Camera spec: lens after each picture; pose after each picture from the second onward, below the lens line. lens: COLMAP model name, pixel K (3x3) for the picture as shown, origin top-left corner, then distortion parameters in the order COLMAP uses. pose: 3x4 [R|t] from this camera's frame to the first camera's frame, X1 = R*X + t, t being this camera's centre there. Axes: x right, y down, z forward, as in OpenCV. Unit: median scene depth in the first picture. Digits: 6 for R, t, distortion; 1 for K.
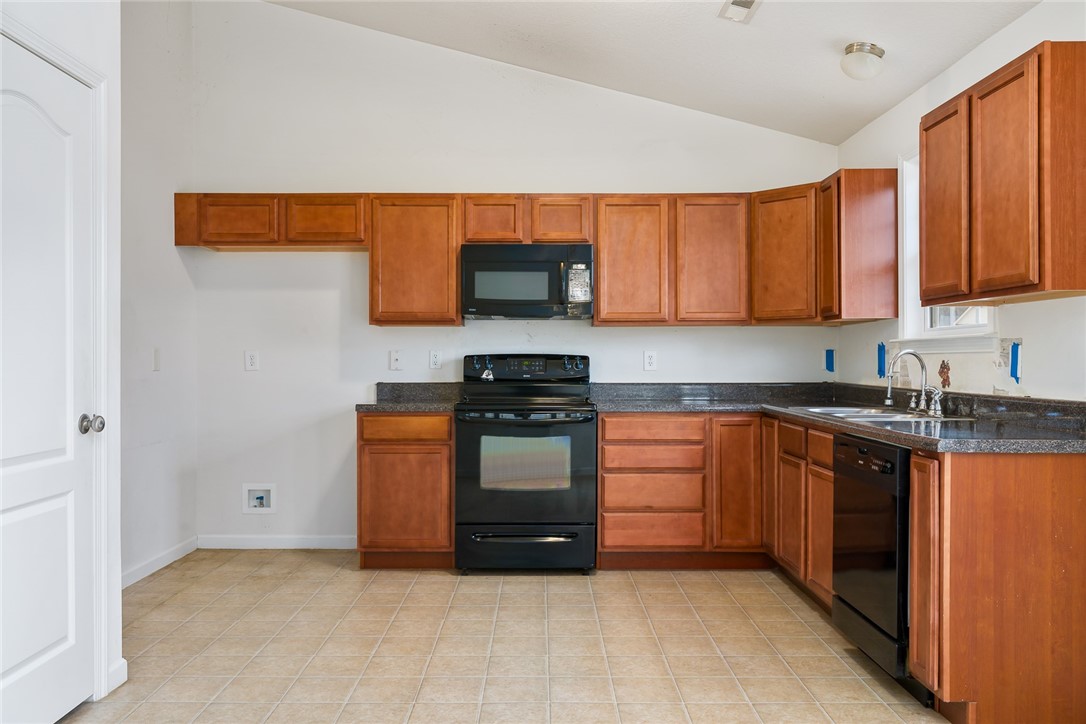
lens RADIAL K [[862.3, 0, 543.0], [0, 862.3, 362.0], [0, 0, 1]] dist [-0.004853, 0.066452]
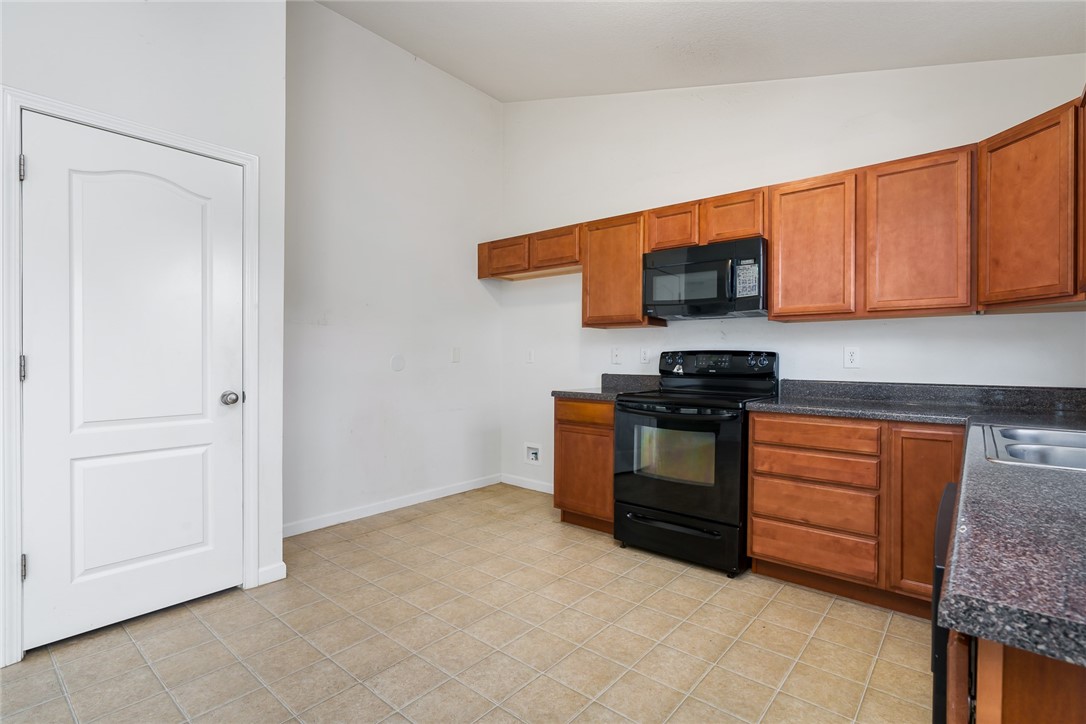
lens RADIAL K [[518.2, 0, 543.0], [0, 518.2, 362.0], [0, 0, 1]] dist [-0.002947, 0.000335]
pose [[0.764454, 0.010375, -0.644595, 0.244286], [-0.007120, 0.999945, 0.007649, 0.001452], [0.644639, -0.001258, 0.764486, 0.389990]]
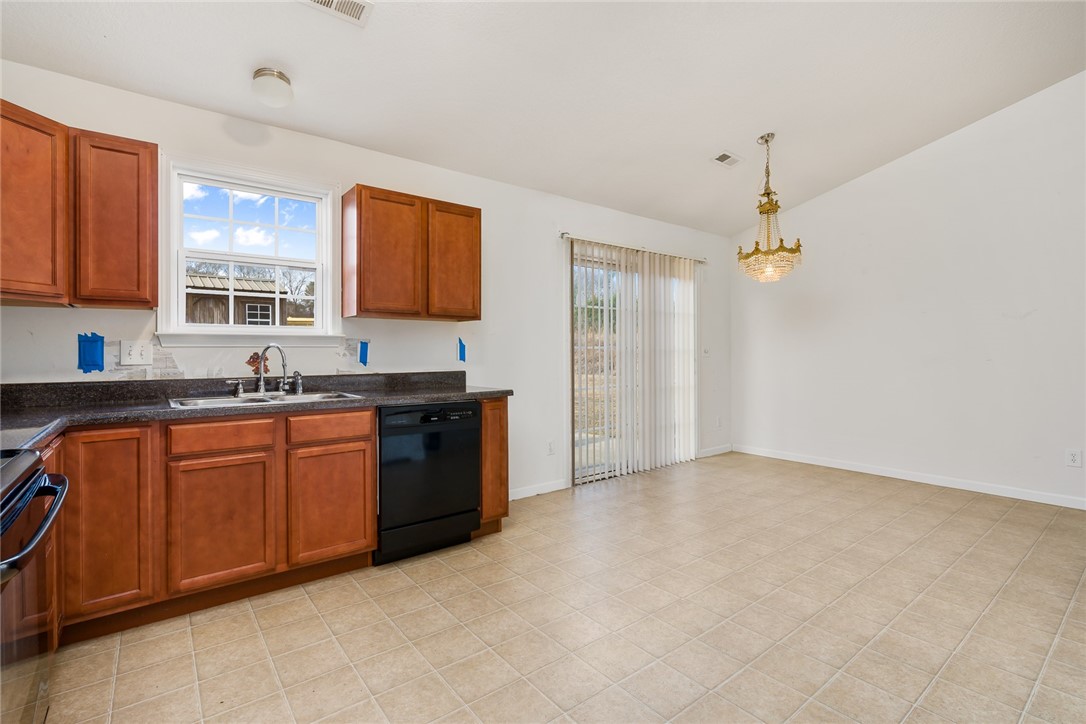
lens RADIAL K [[503.9, 0, 548.4], [0, 503.9, 352.1], [0, 0, 1]] dist [-0.001819, -0.000231]
pose [[-0.620102, 0.000380, 0.784521, -0.289596], [0.003335, 0.999992, 0.002151, -0.002187], [-0.784514, 0.003951, -0.620098, 0.886427]]
